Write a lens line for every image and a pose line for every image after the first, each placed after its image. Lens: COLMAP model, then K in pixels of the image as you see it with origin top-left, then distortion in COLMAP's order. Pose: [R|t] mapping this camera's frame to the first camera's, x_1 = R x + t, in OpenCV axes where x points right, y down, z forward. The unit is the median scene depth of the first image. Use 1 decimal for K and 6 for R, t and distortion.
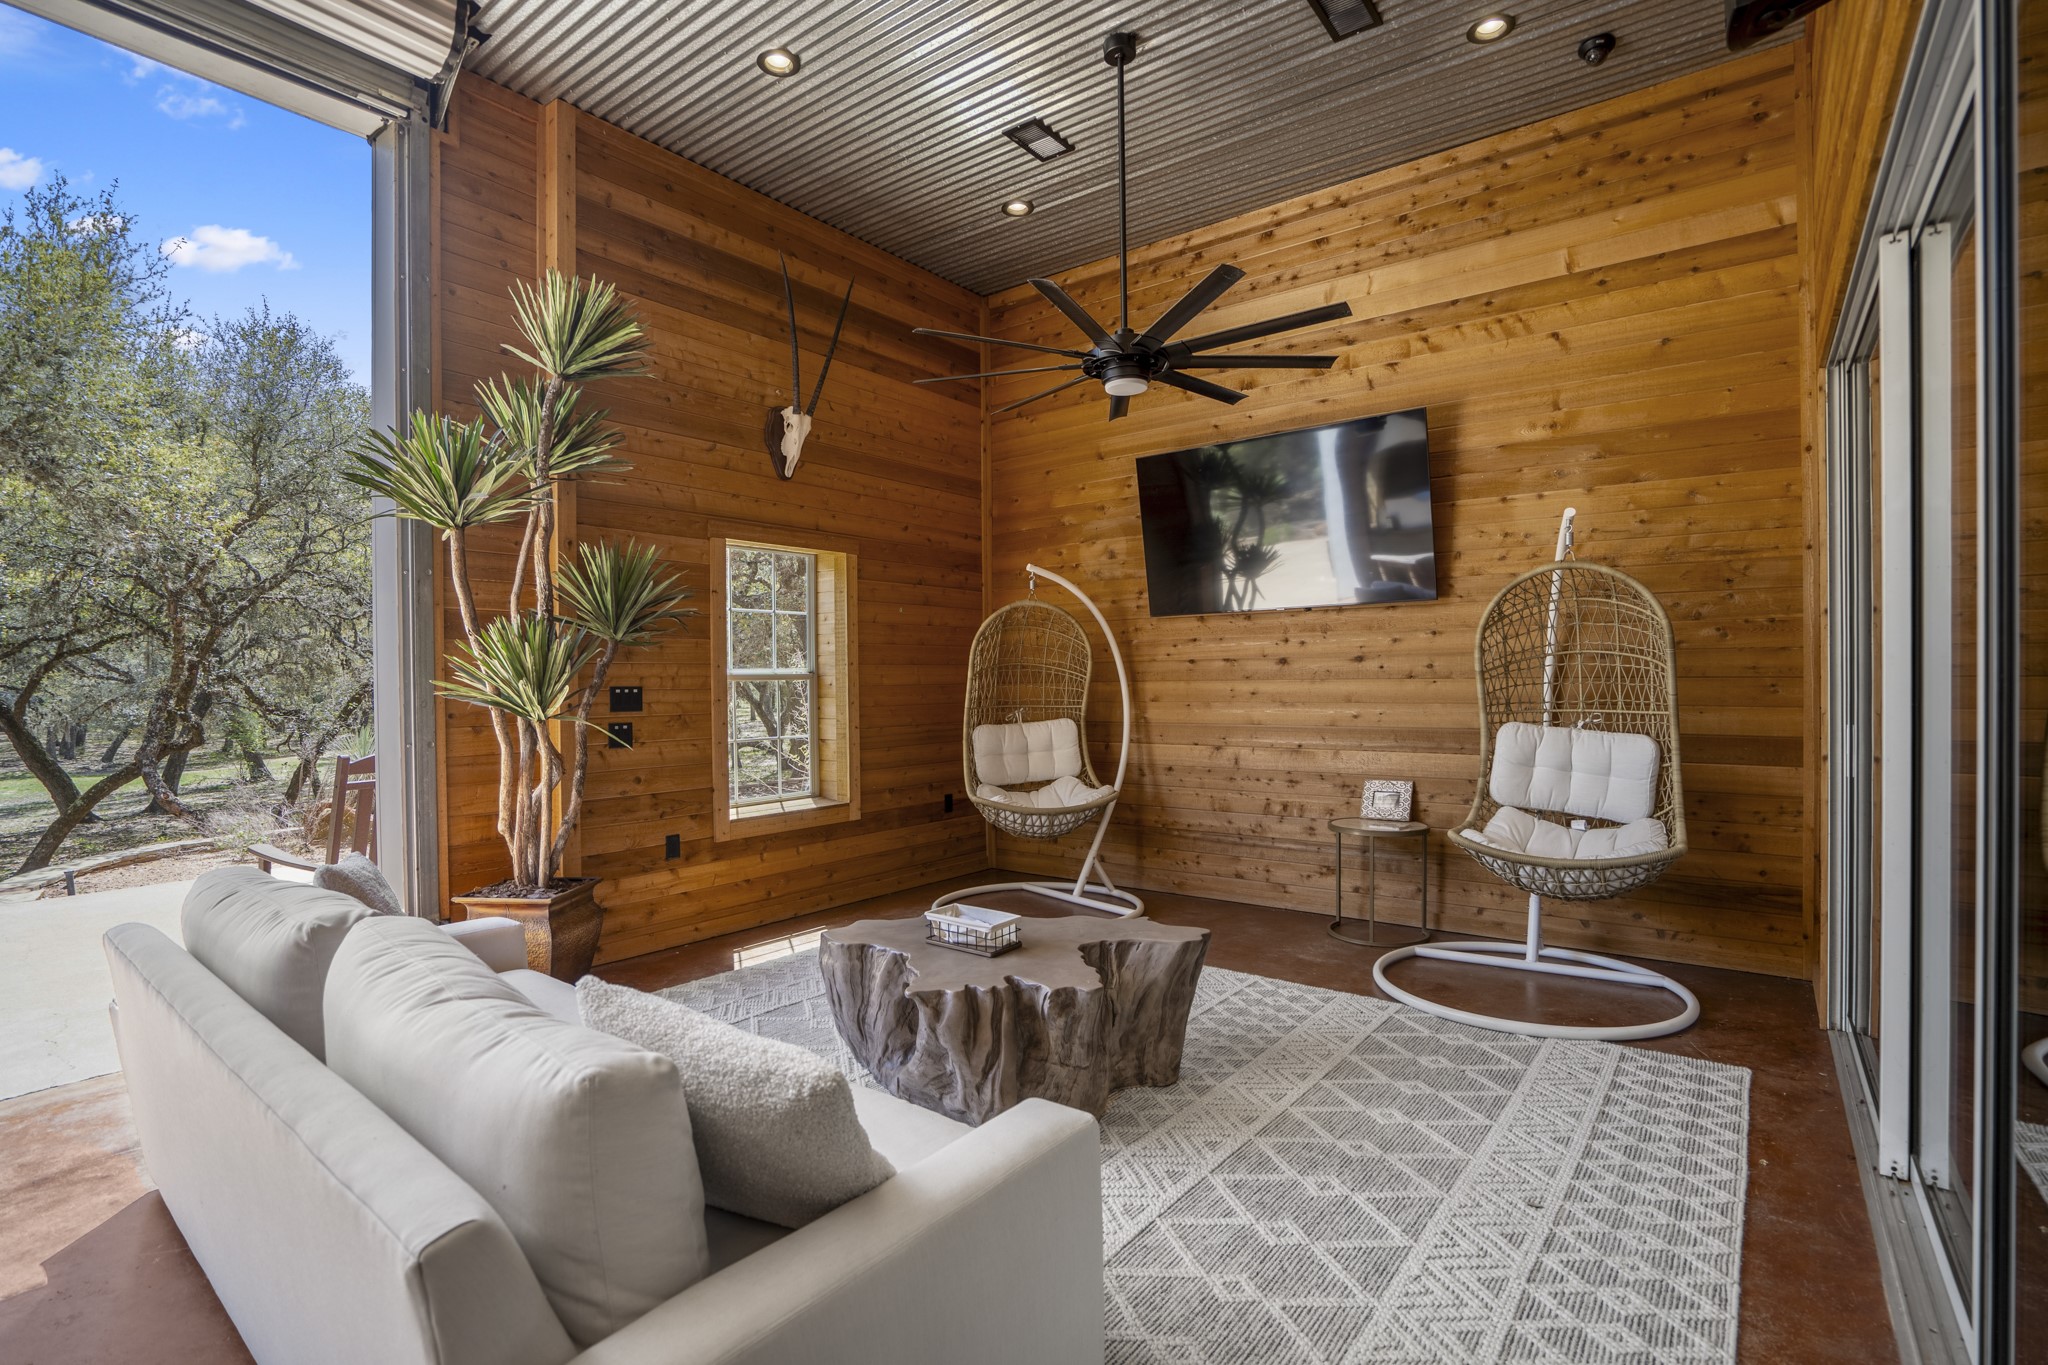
lens RADIAL K [[957.8, 0, 1009.6], [0, 957.8, 677.4], [0, 0, 1]] dist [0.007898, -0.004633]
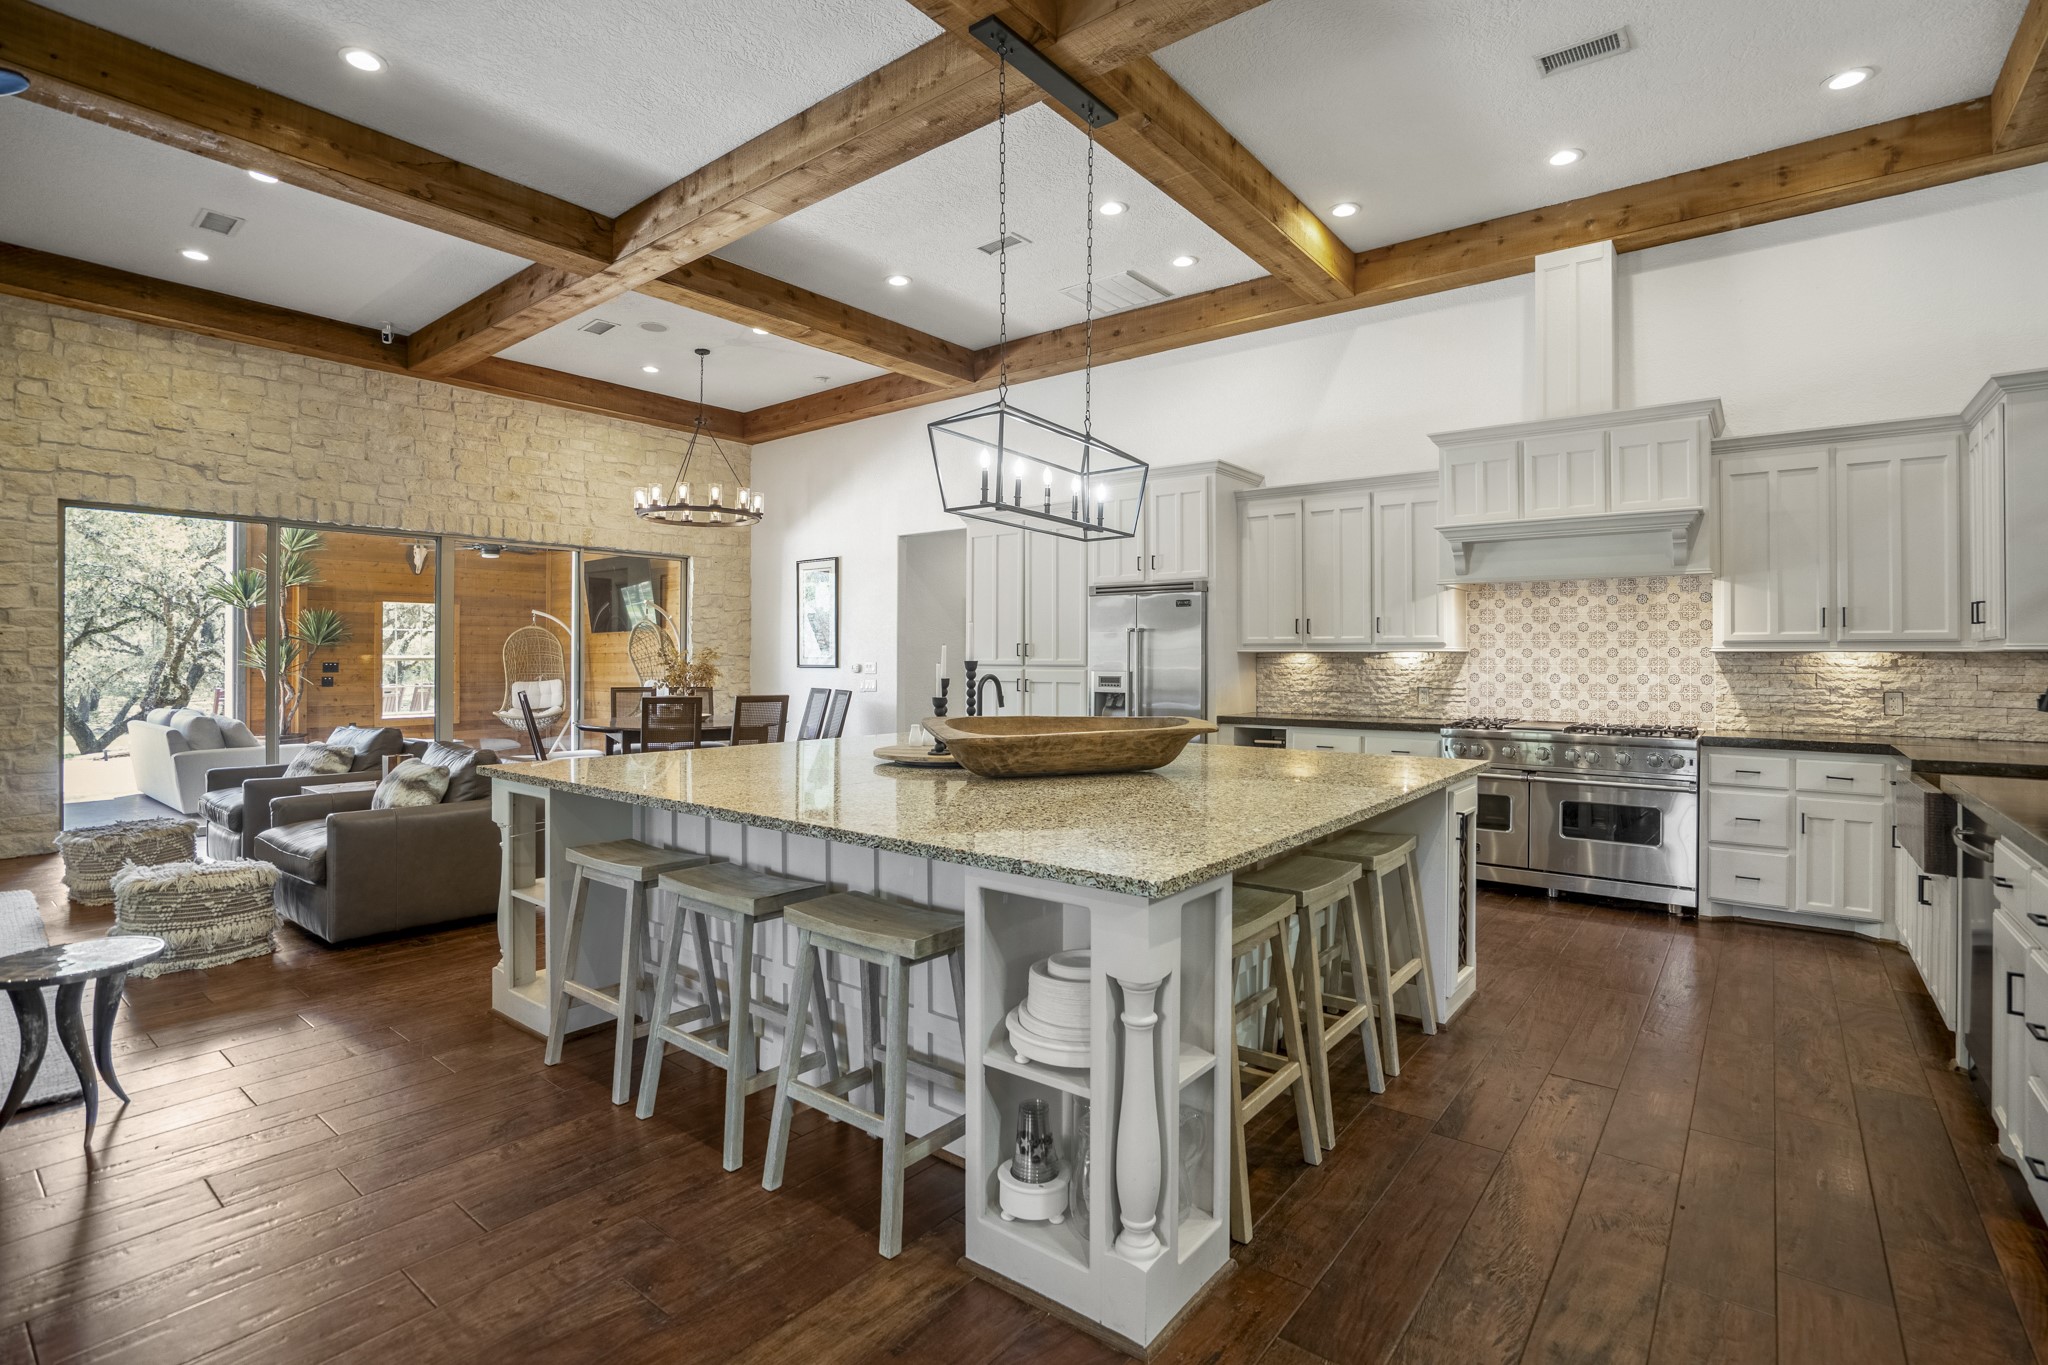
lens RADIAL K [[957.8, 0, 997.2], [0, 957.8, 641.2], [0, 0, 1]] dist [0.007898, -0.004633]
pose [[0.999888, 0.007302, -0.013095, 1.119065], [-0.007473, 0.999886, -0.013084, -0.022144], [0.012998, 0.013181, 0.999829, -1.216443]]
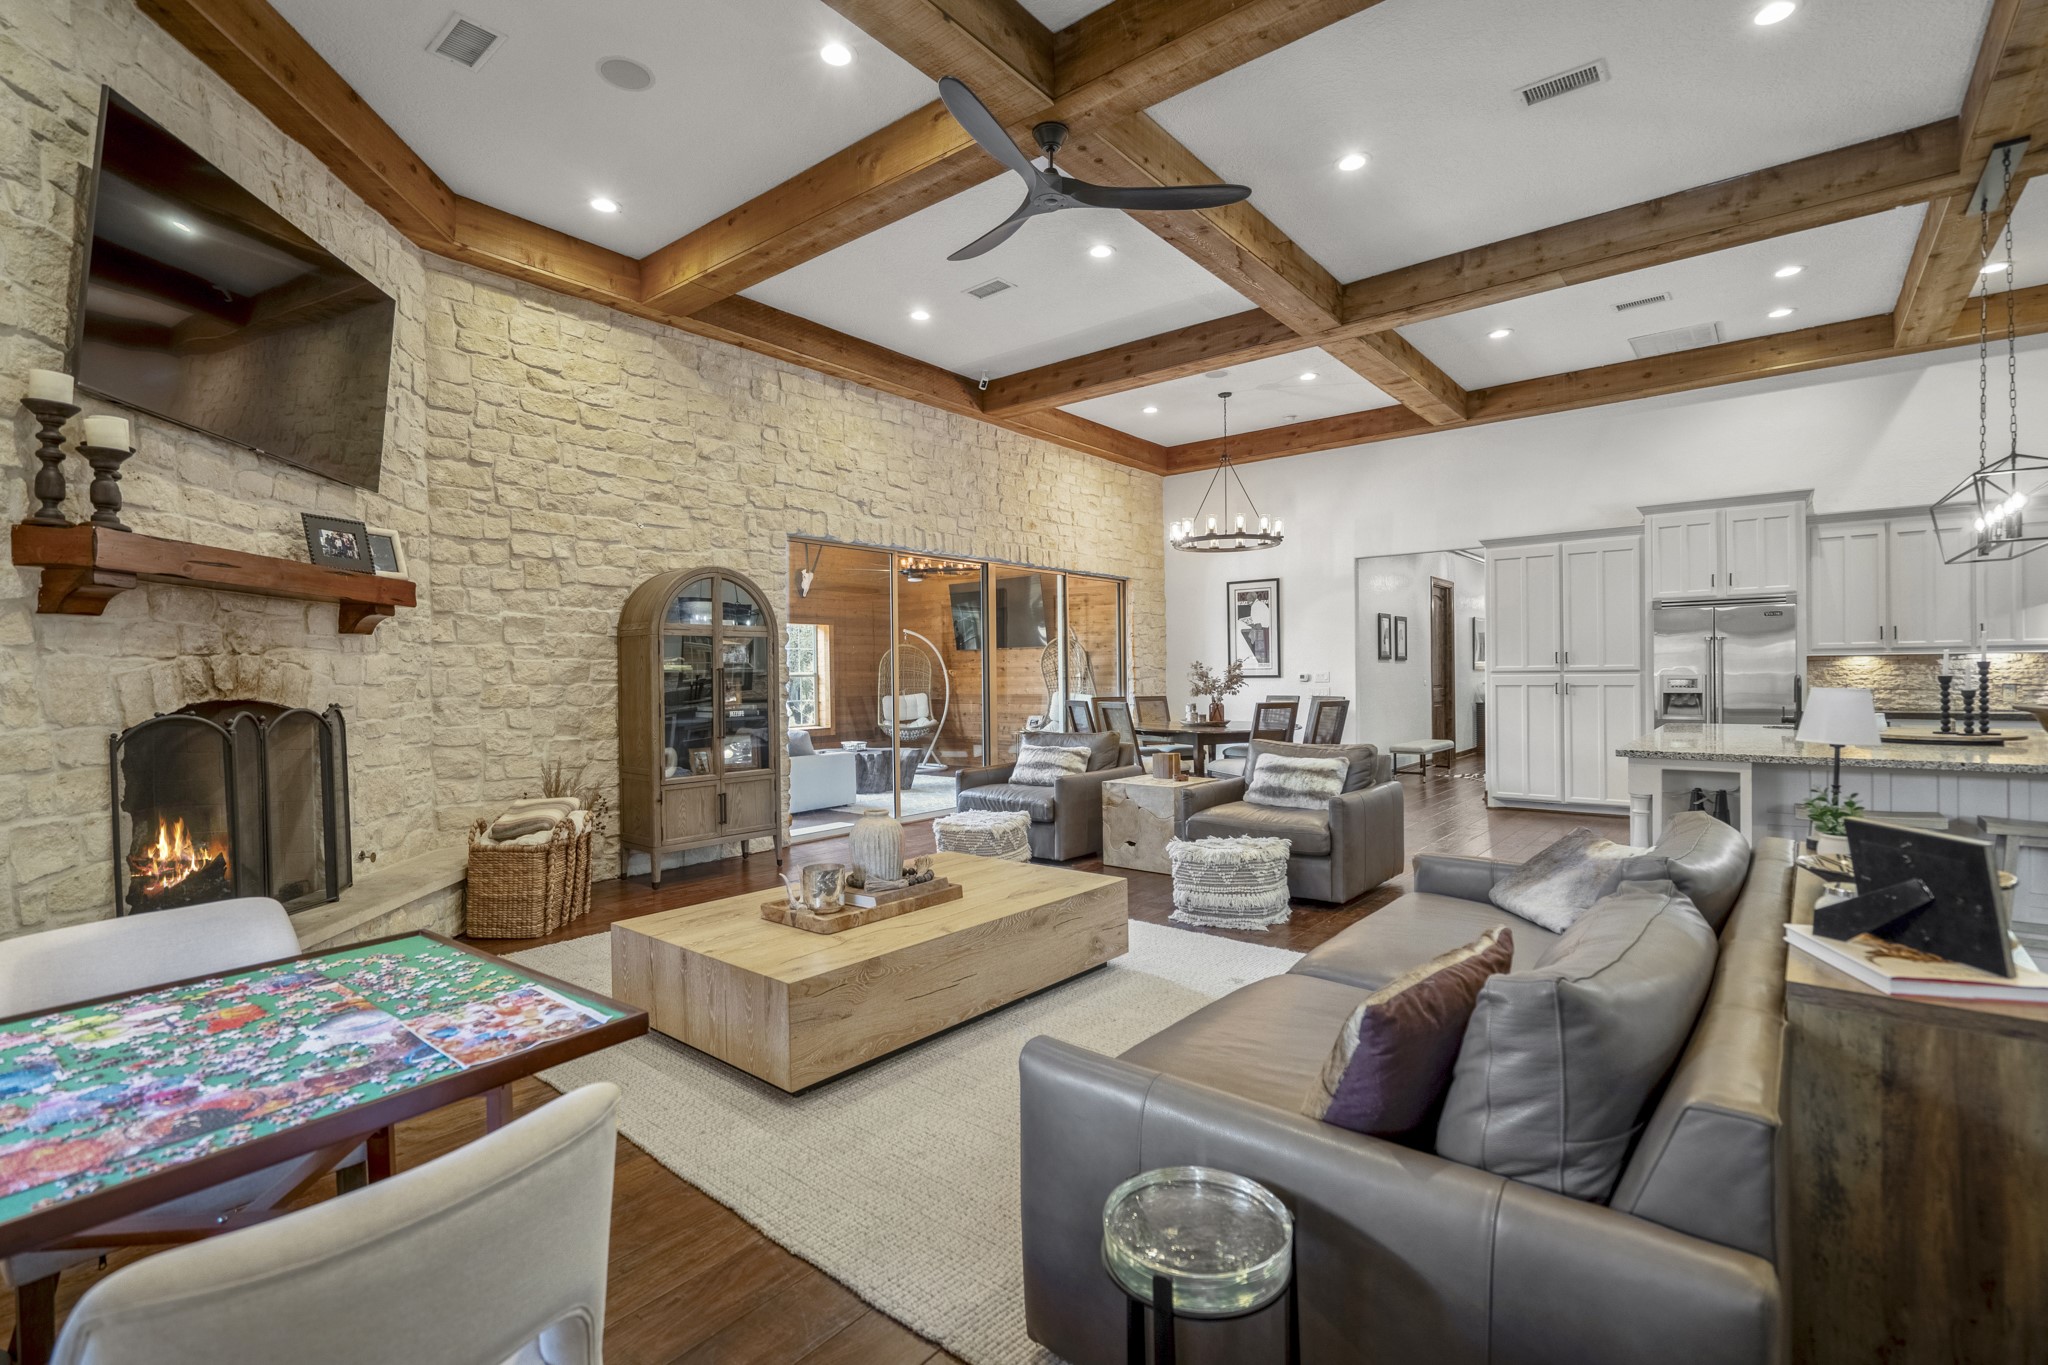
lens RADIAL K [[957.8, 0, 1037.6], [0, 957.8, 687.0], [0, 0, 1]] dist [0.007898, -0.004633]
pose [[0.999986, -0.005309, 0.000814, 0.342499], [0.005296, 0.999874, 0.014958, -0.009389], [-0.000893, -0.014954, 0.999888, -1.378772]]
